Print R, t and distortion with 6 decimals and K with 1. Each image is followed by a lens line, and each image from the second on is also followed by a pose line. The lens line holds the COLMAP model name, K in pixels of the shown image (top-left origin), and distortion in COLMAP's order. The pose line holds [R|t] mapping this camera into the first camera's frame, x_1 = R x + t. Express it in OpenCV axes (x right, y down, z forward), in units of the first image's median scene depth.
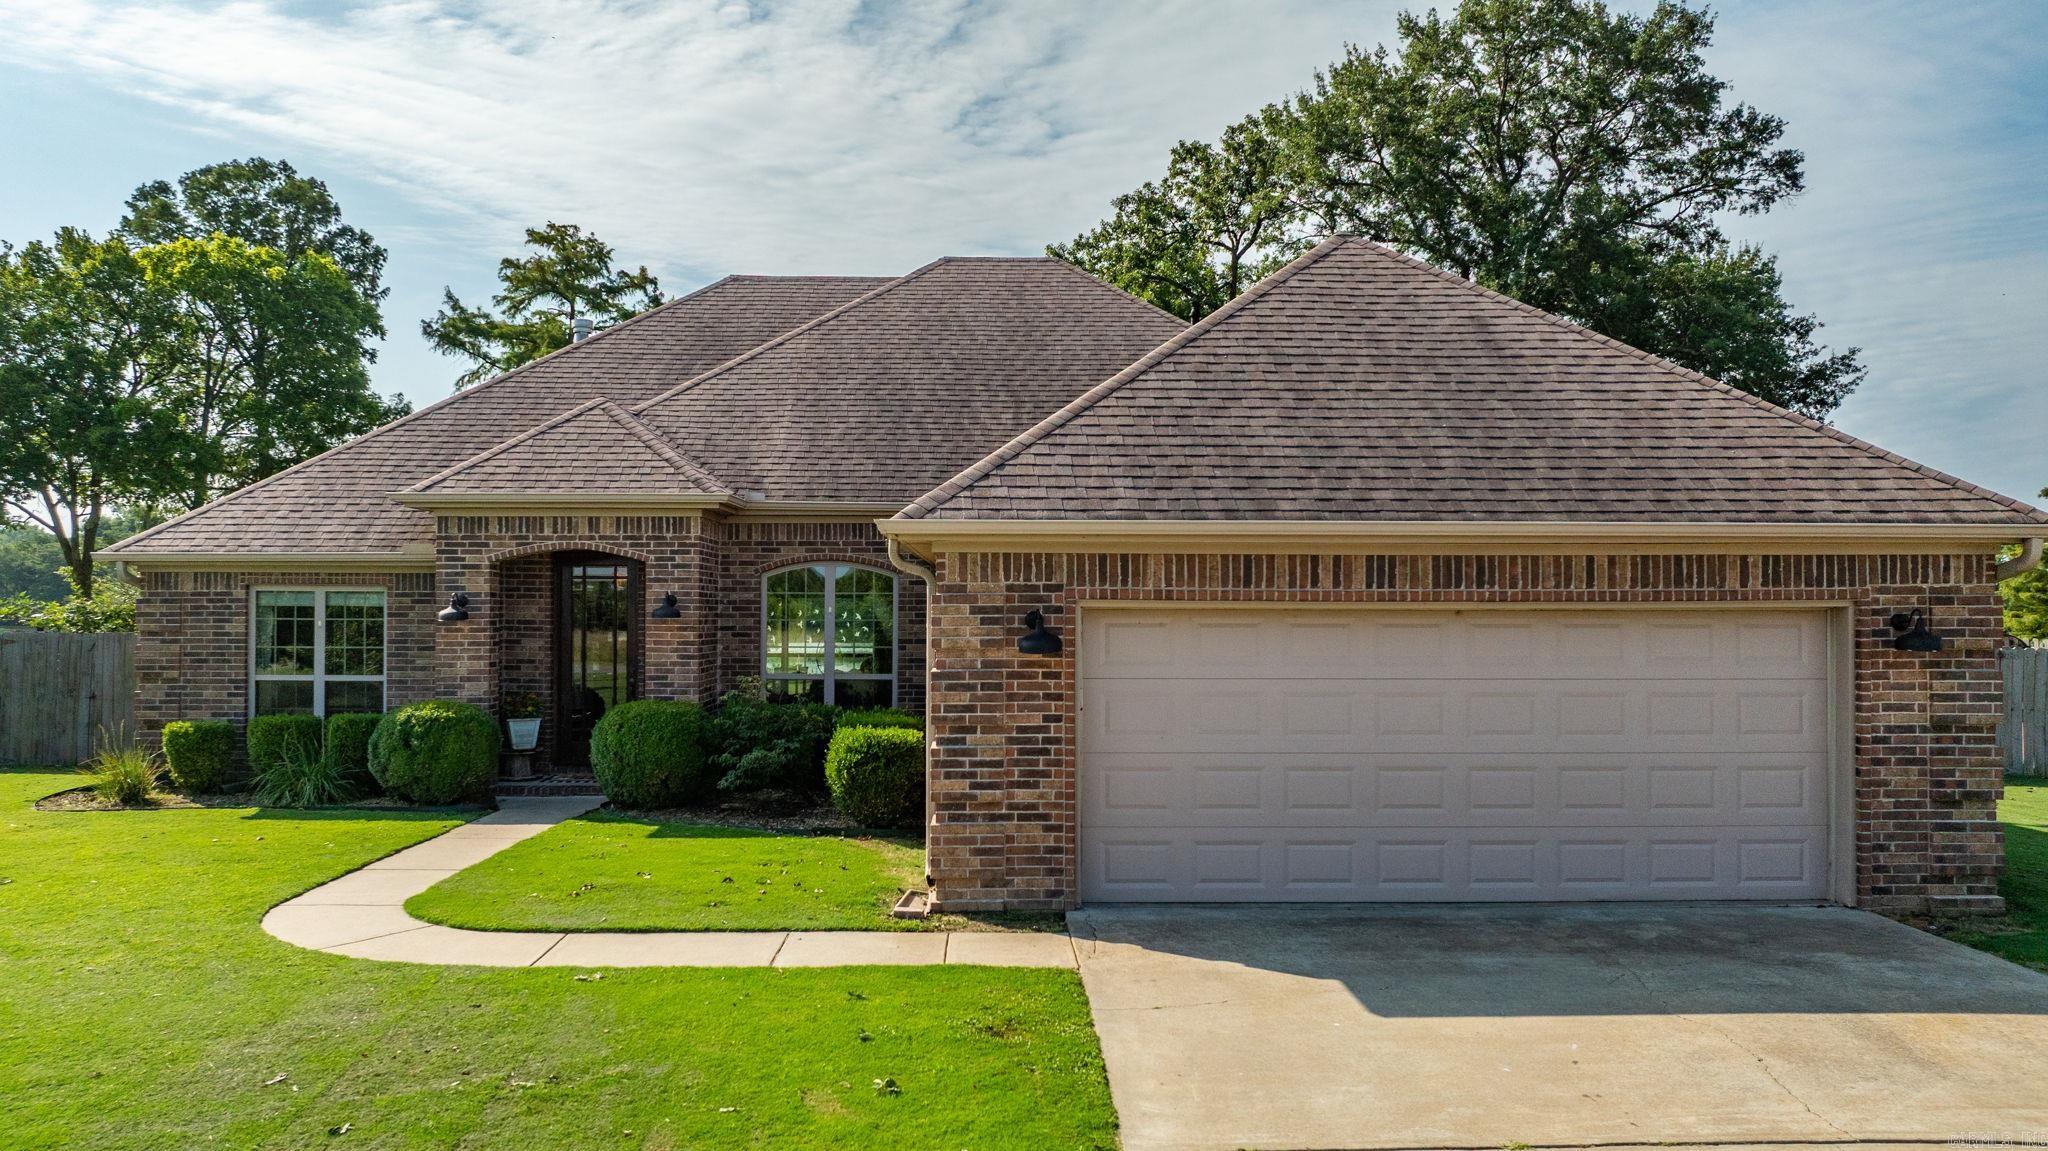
lens RADIAL K [[1524.5, 0, 1015.5], [0, 1524.5, 582.0], [0, 0, 1]] dist [-0.019997, -0.003702]
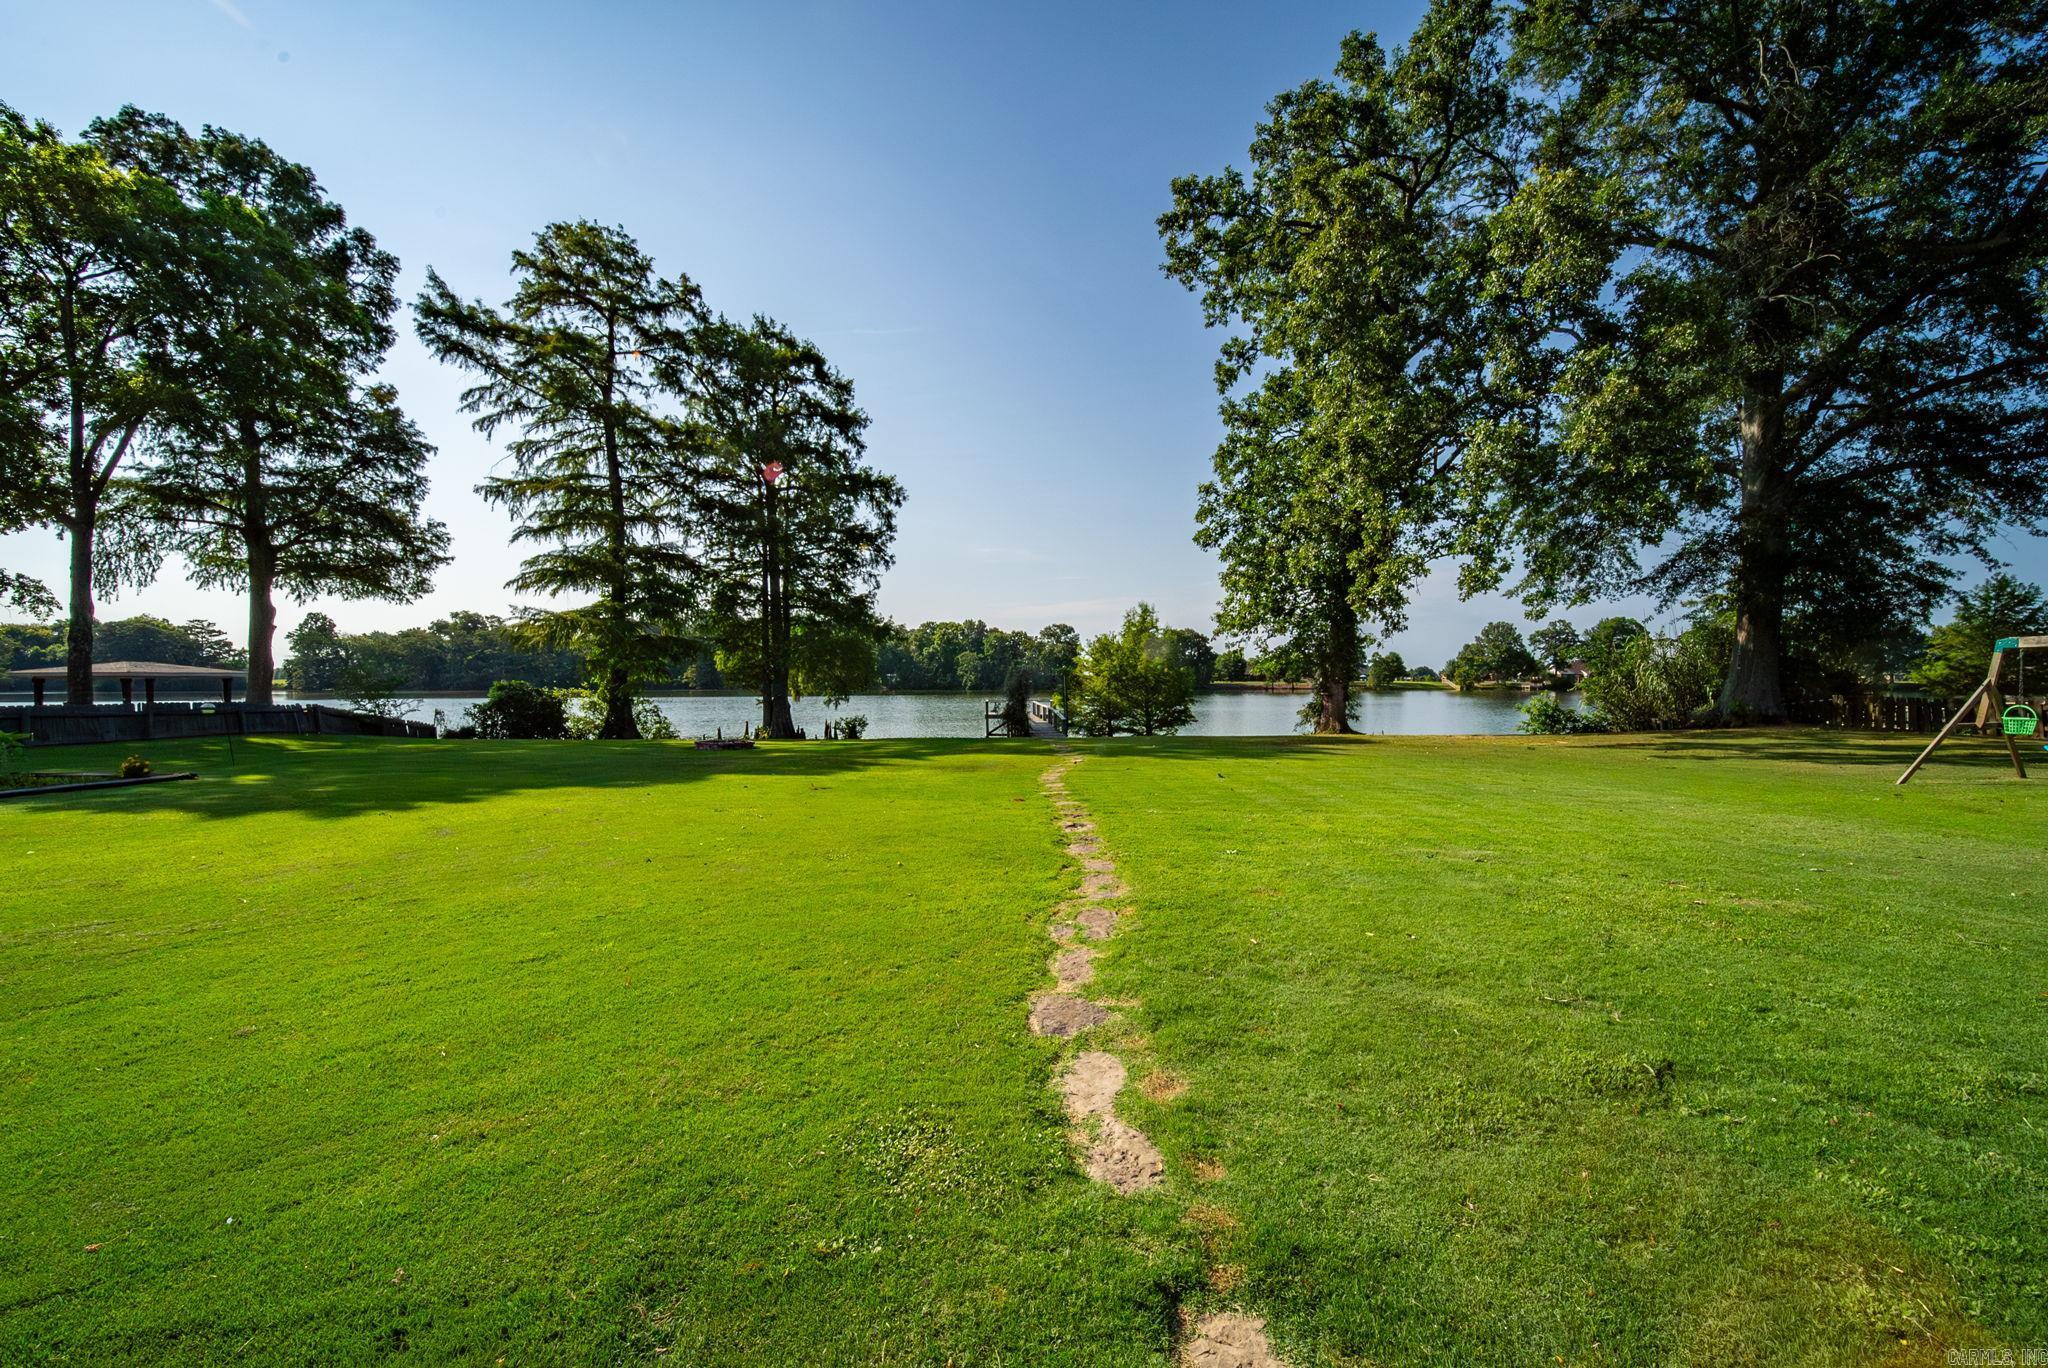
lens RADIAL K [[836.6, 0, 1032.2], [0, 836.6, 693.5], [0, 0, 1]] dist [0.002965, -0.002802]
pose [[0.999550, -0.004729, 0.029635, -0.057602], [0.003920, 0.999620, 0.027283, 0.025358], [-0.029753, -0.027154, 0.999188, 0.498925]]
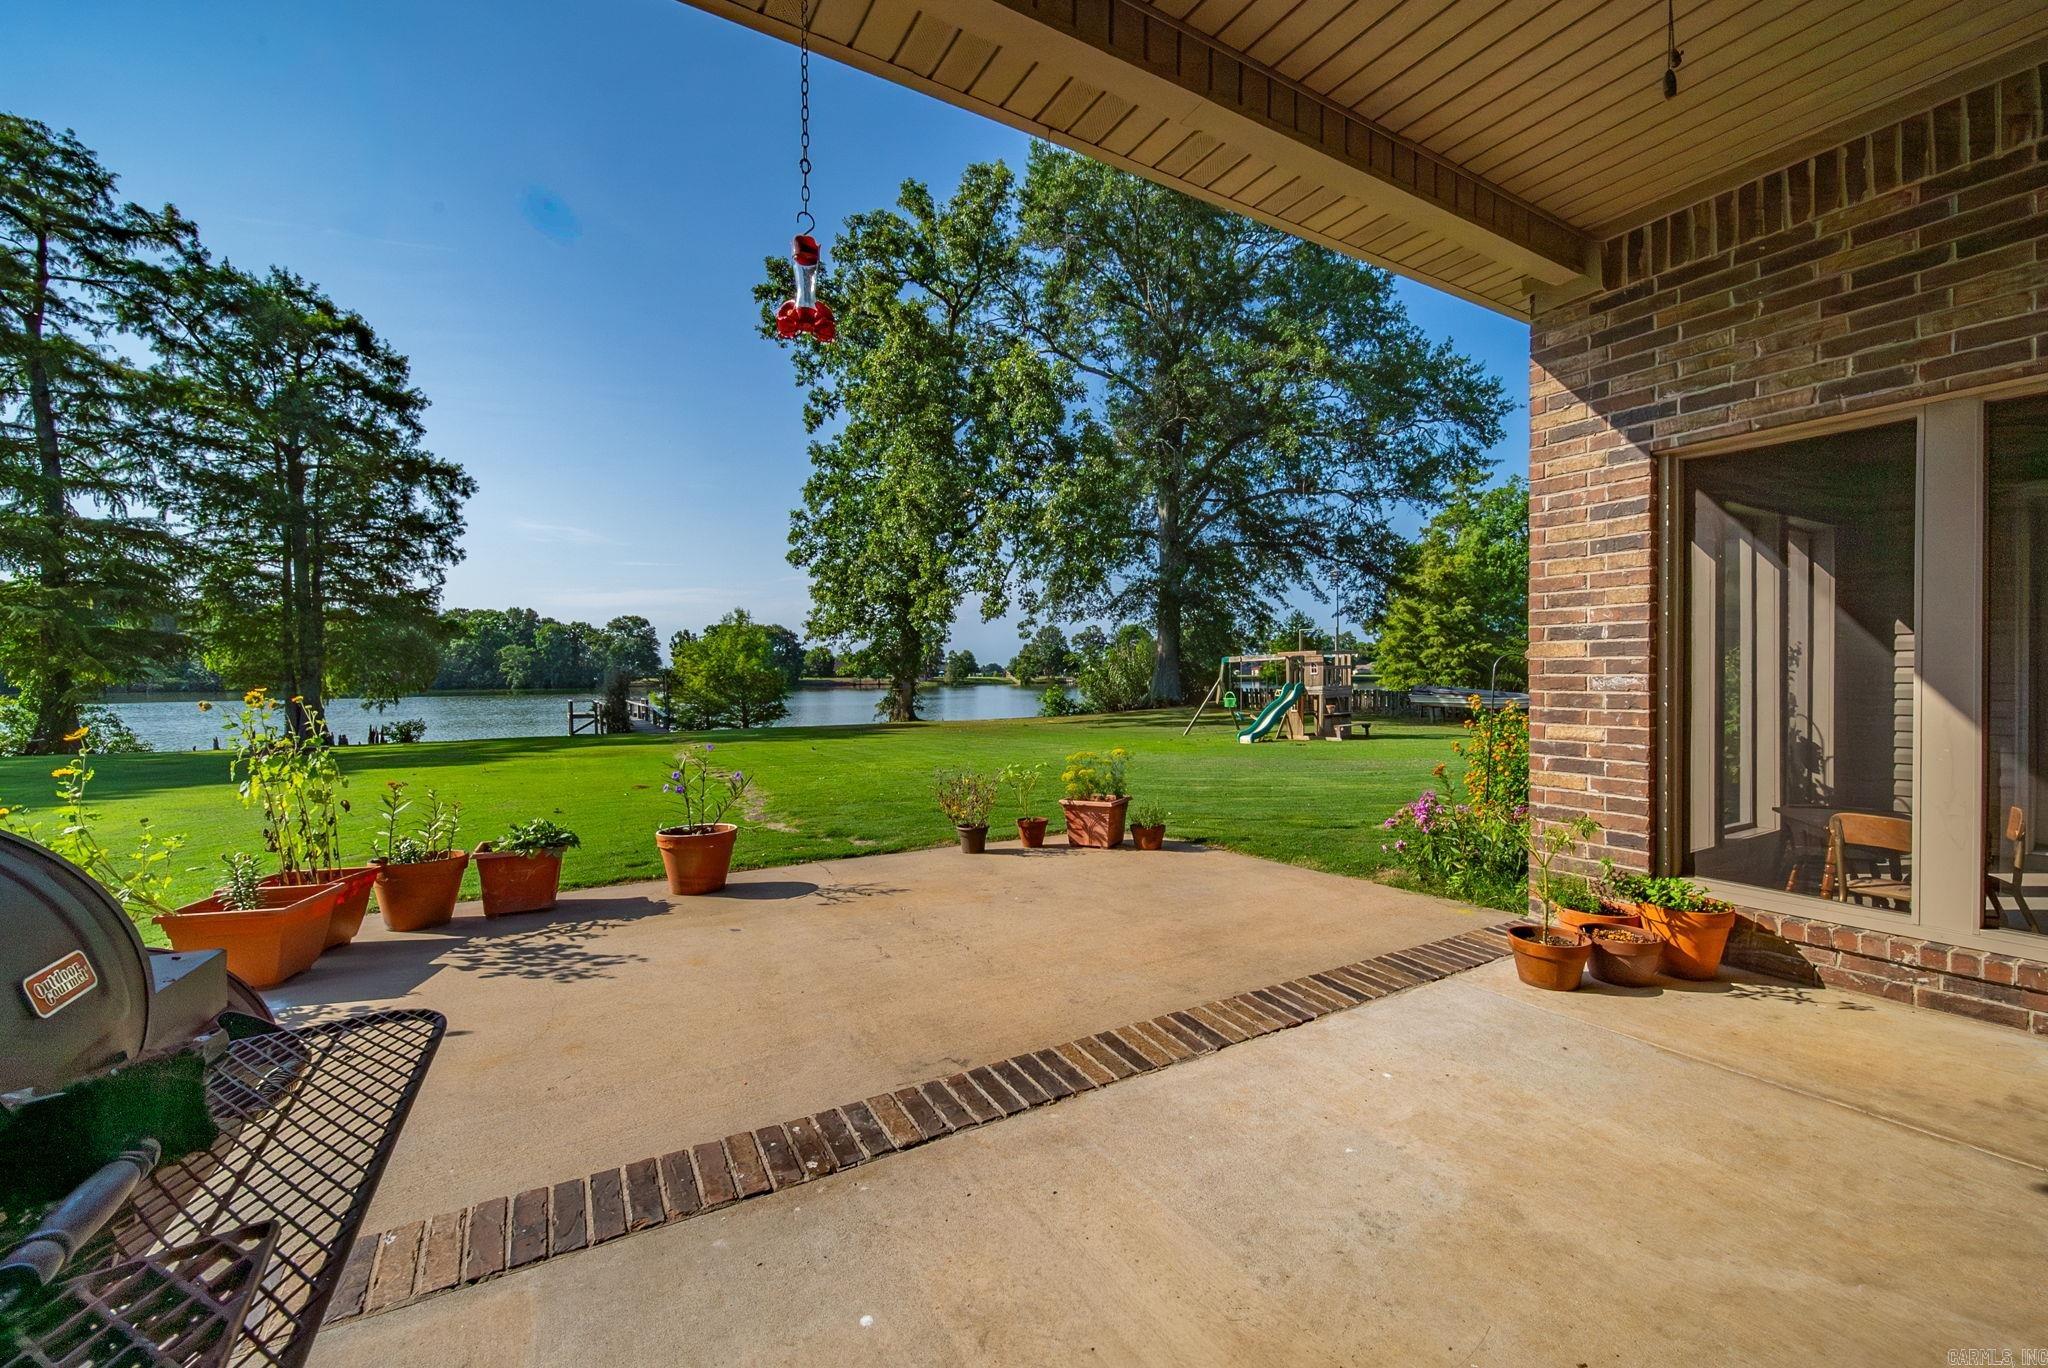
lens RADIAL K [[836.6, 0, 1033.8], [0, 836.6, 679.2], [0, 0, 1]] dist [0.002965, -0.002802]
pose [[0.871056, -0.010667, 0.491068, -0.077767], [0.002767, 0.999855, 0.016810, 0.022775], [-0.491176, -0.013284, 0.870959, 0.424873]]
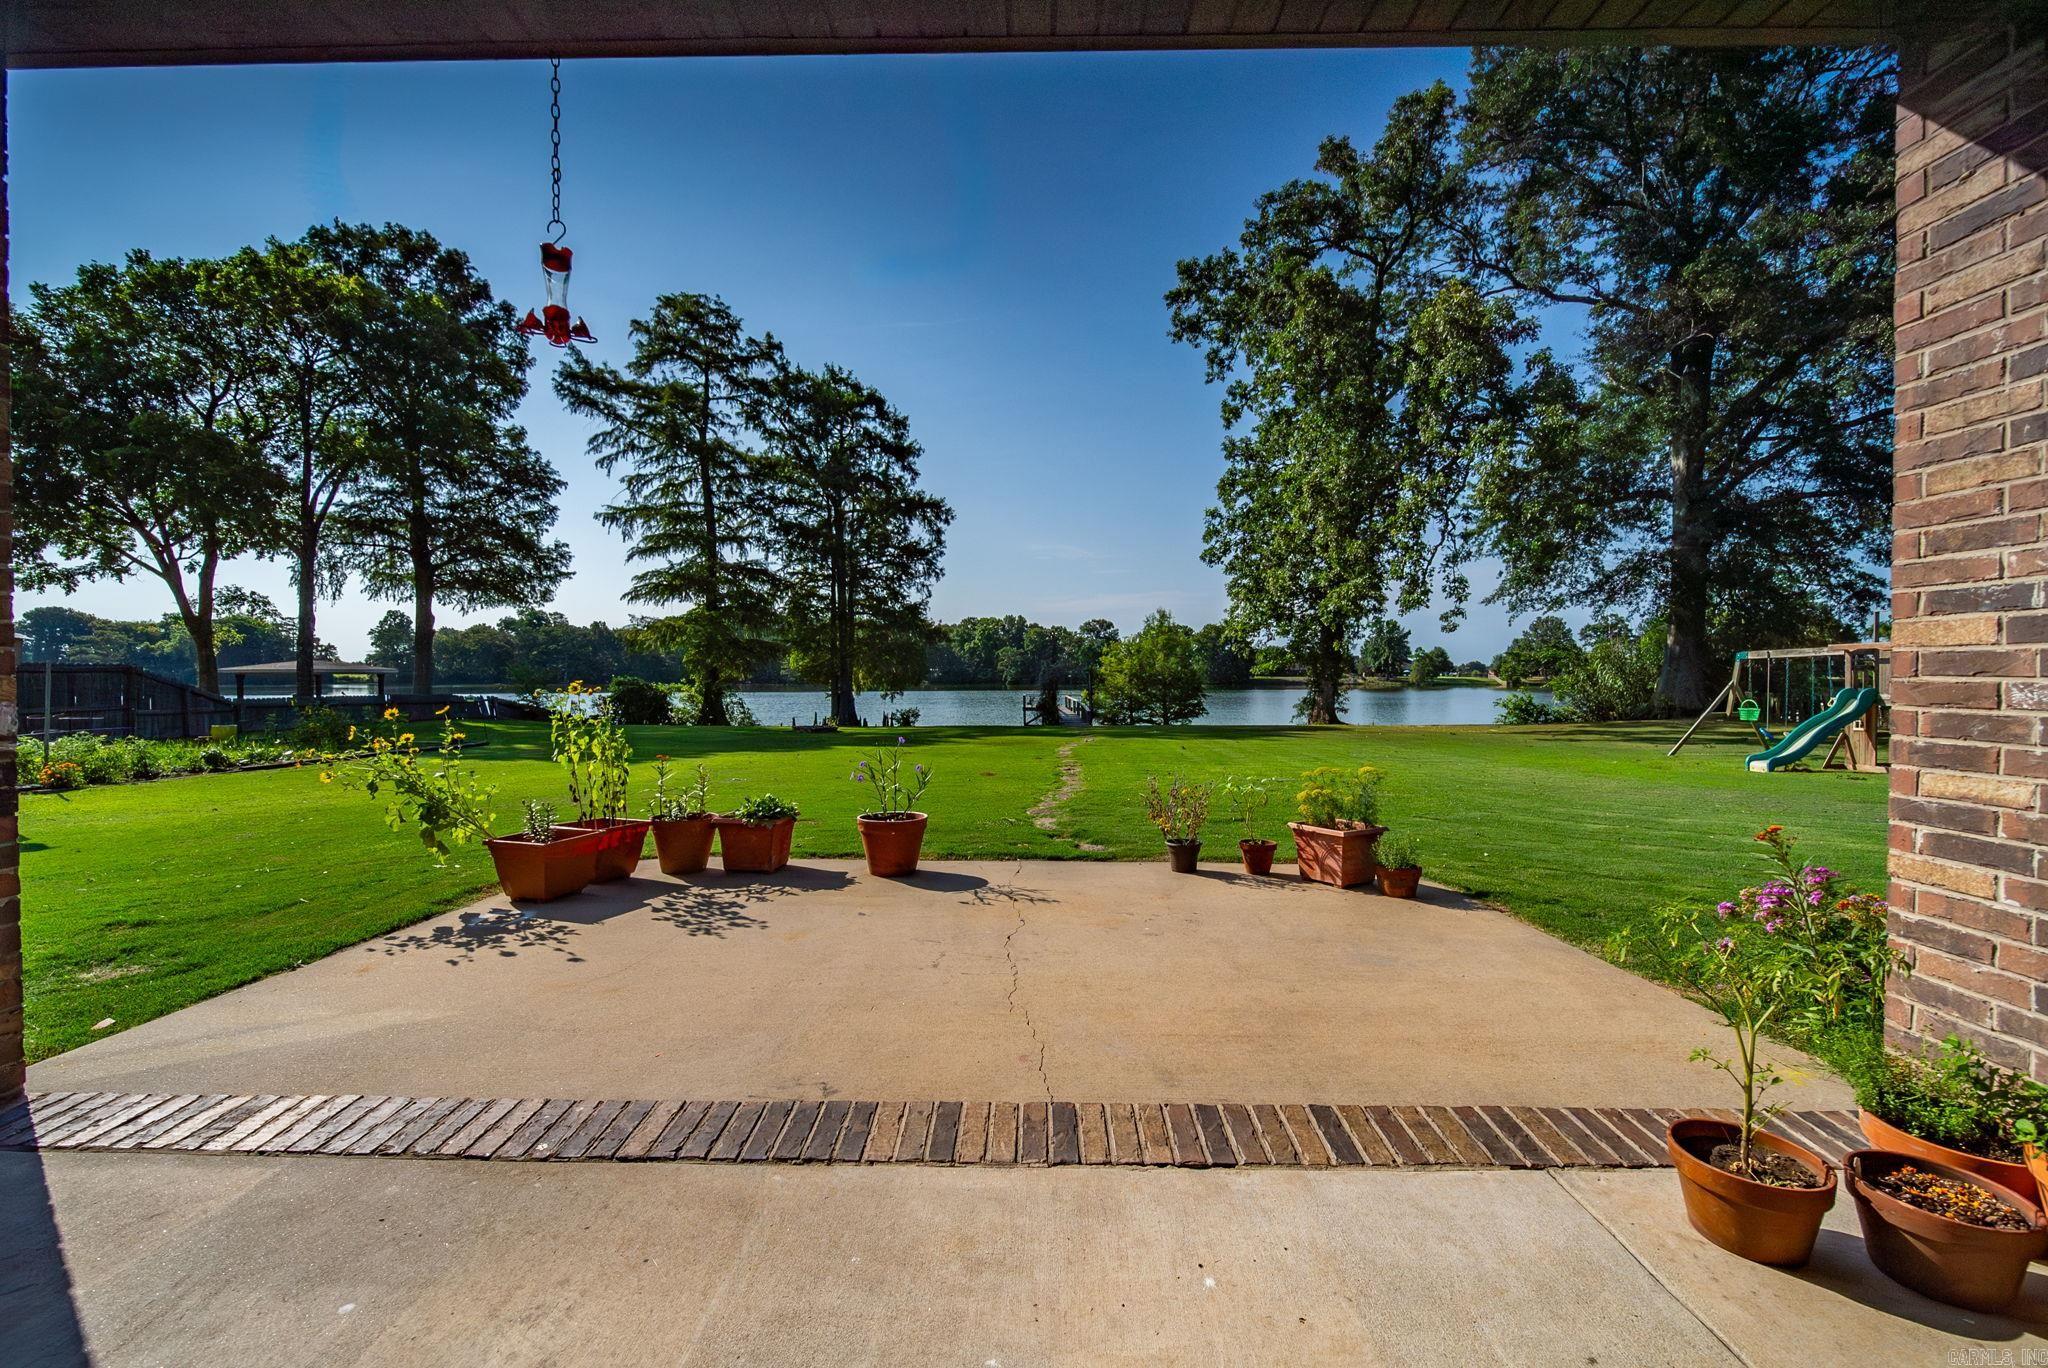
lens RADIAL K [[836.6, 0, 1011.4], [0, 836.6, 684.4], [0, 0, 1]] dist [0.002965, -0.002802]
pose [[0.999061, -0.002613, -0.043241, -0.053406], [0.003605, 0.999732, 0.022883, 0.022899], [0.043169, -0.023017, 0.998803, 0.424941]]
